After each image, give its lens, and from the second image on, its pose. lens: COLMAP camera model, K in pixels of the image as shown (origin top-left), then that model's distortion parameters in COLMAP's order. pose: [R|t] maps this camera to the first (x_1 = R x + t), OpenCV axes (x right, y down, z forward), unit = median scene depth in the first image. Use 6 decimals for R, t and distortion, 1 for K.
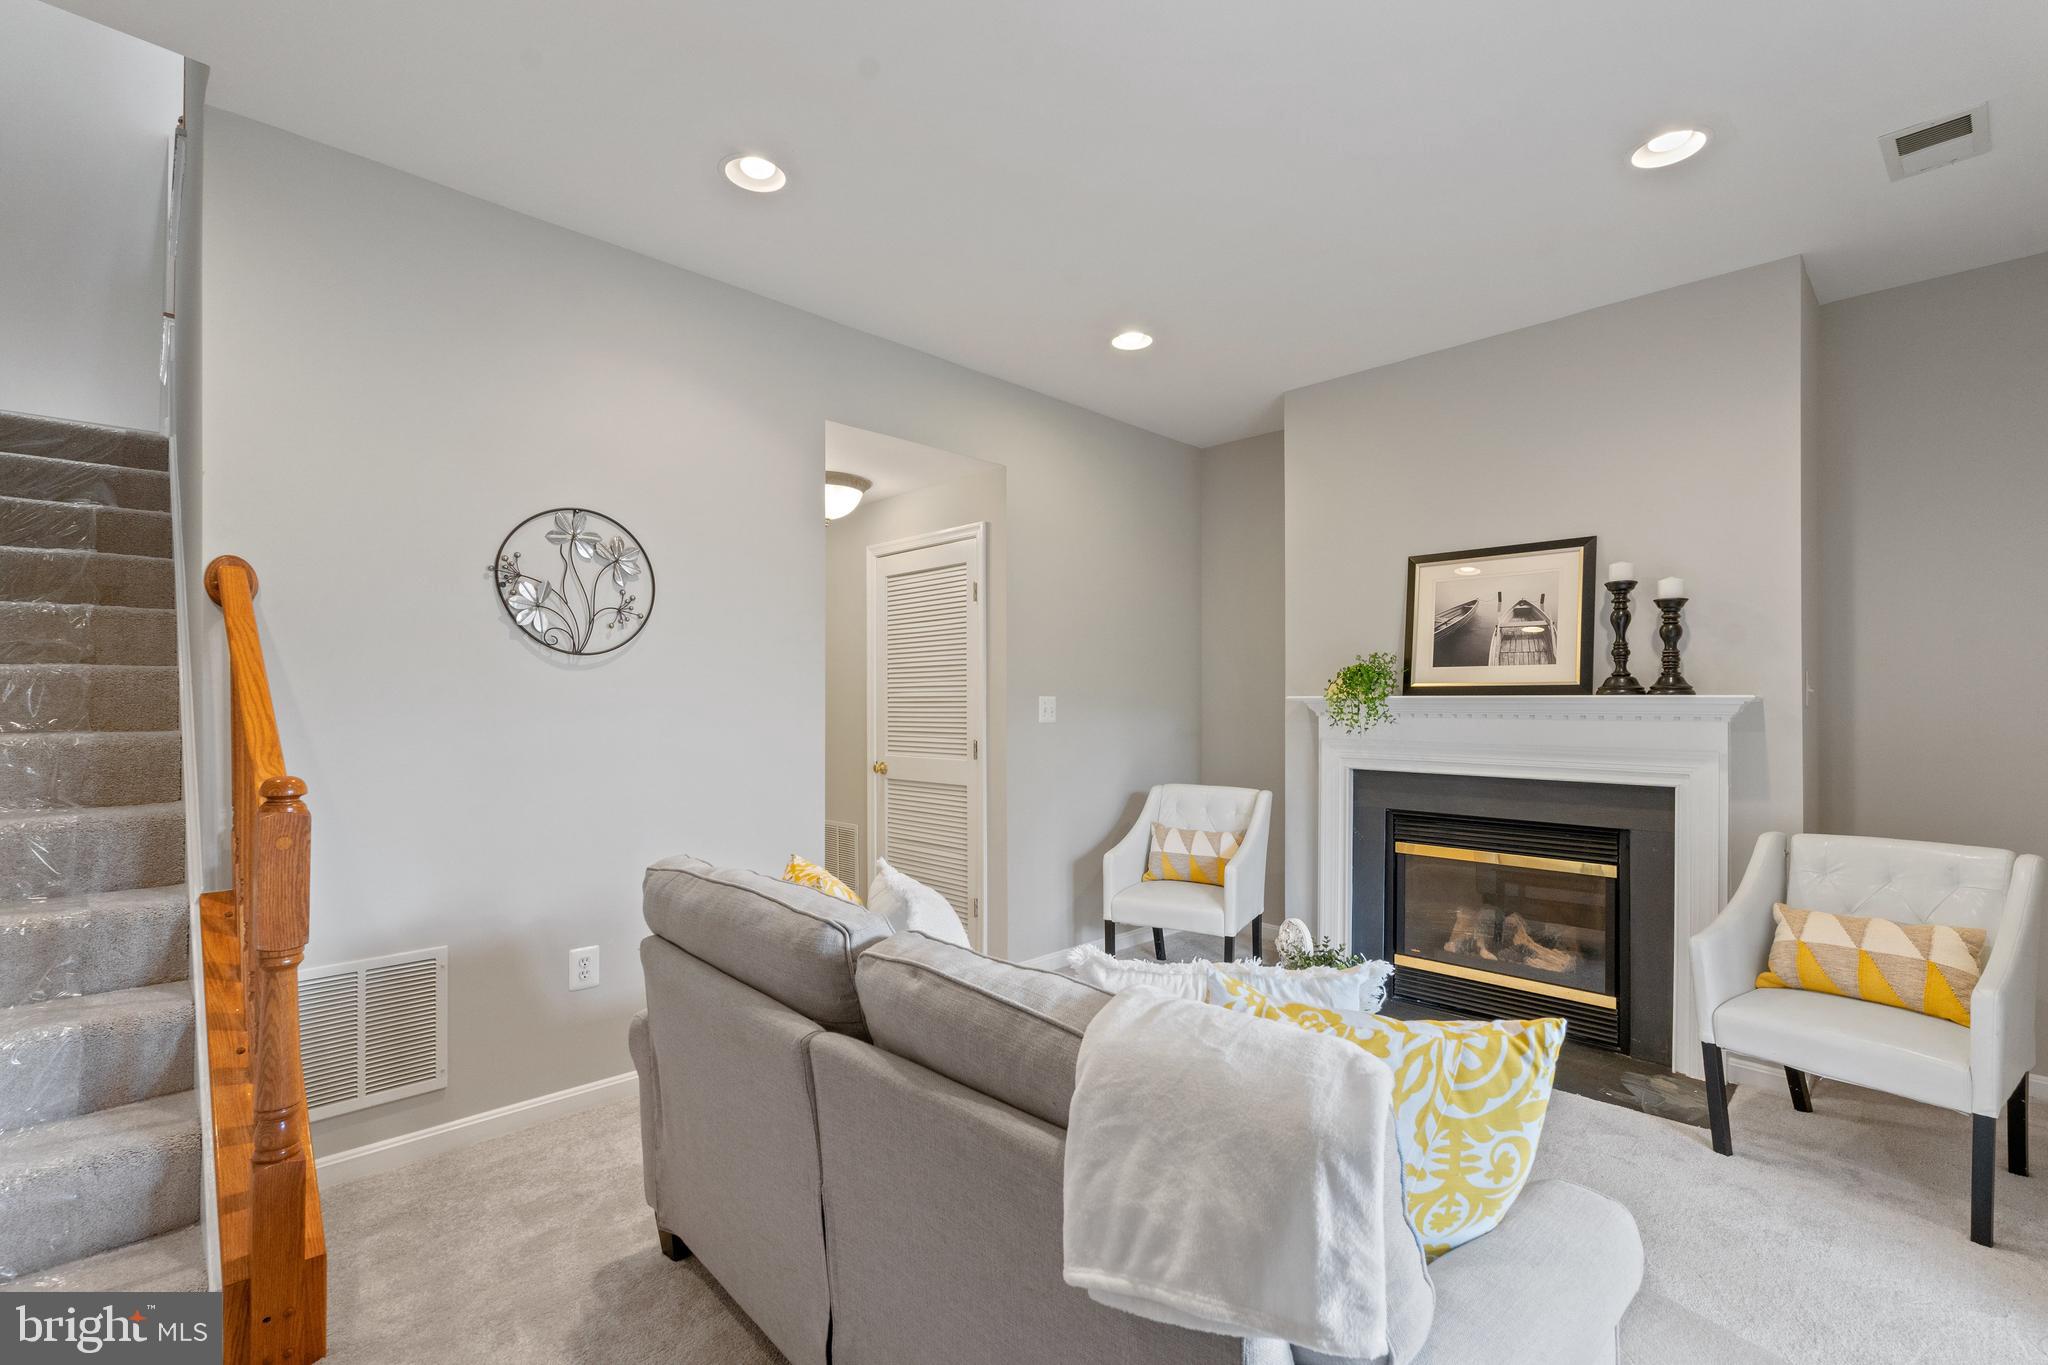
lens RADIAL K [[916.1, 0, 1018.3], [0, 916.1, 697.4], [0, 0, 1]] dist [-0.004653, 0.001506]
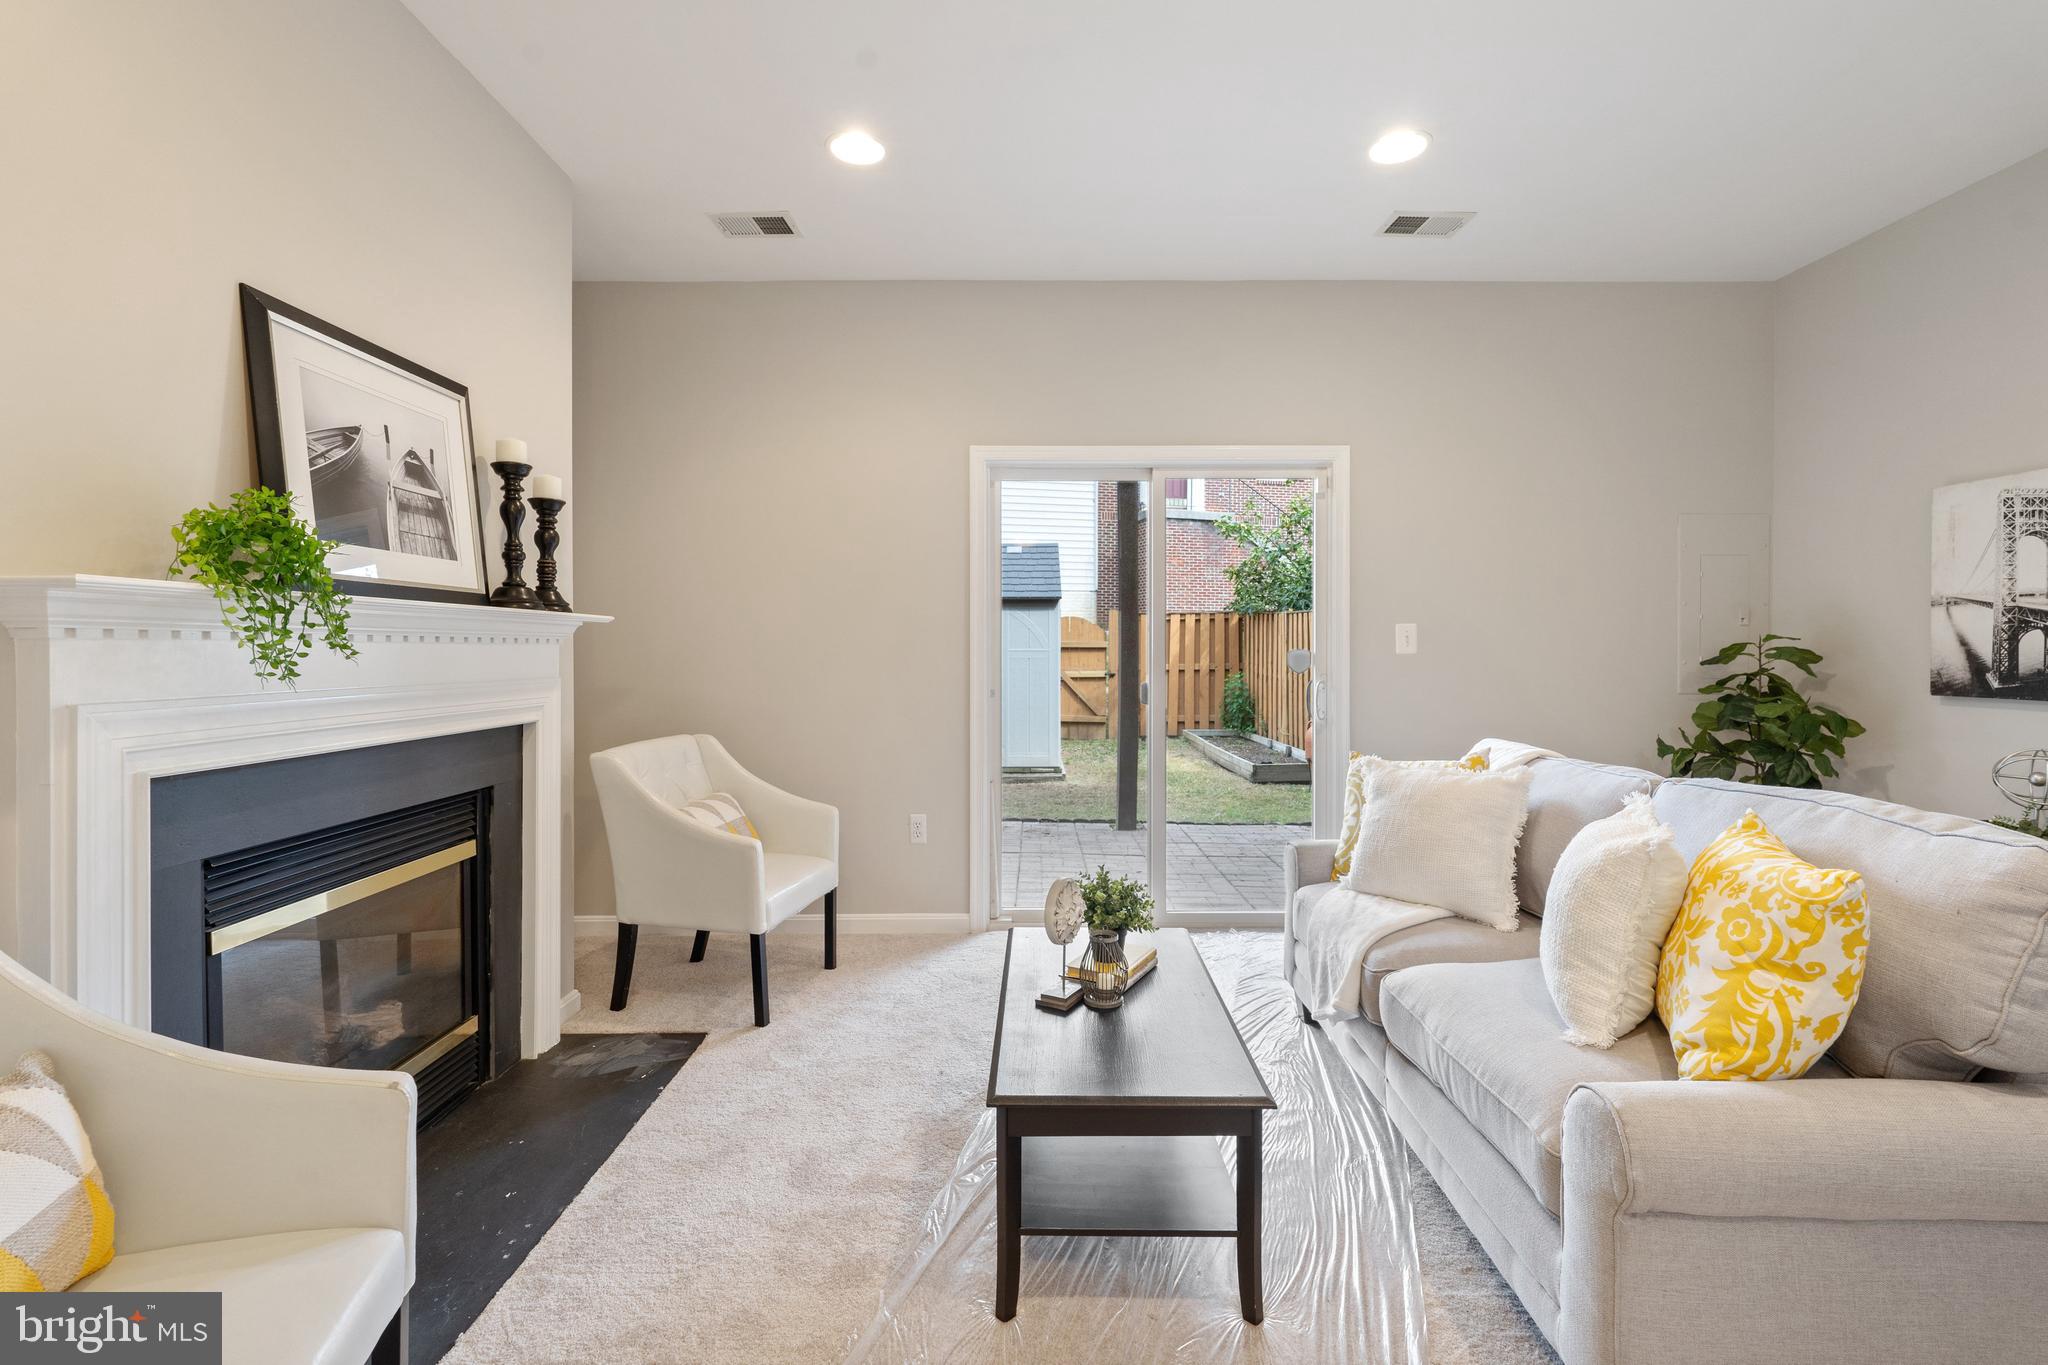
lens RADIAL K [[916.1, 0, 1036.7], [0, 916.1, 654.9], [0, 0, 1]] dist [-0.004653, 0.001506]
pose [[-0.724299, -0.004547, 0.689471, -0.183202], [-0.002685, 0.999989, 0.003774, 0.028678], [-0.689481, 0.000882, -0.724304, 1.182445]]
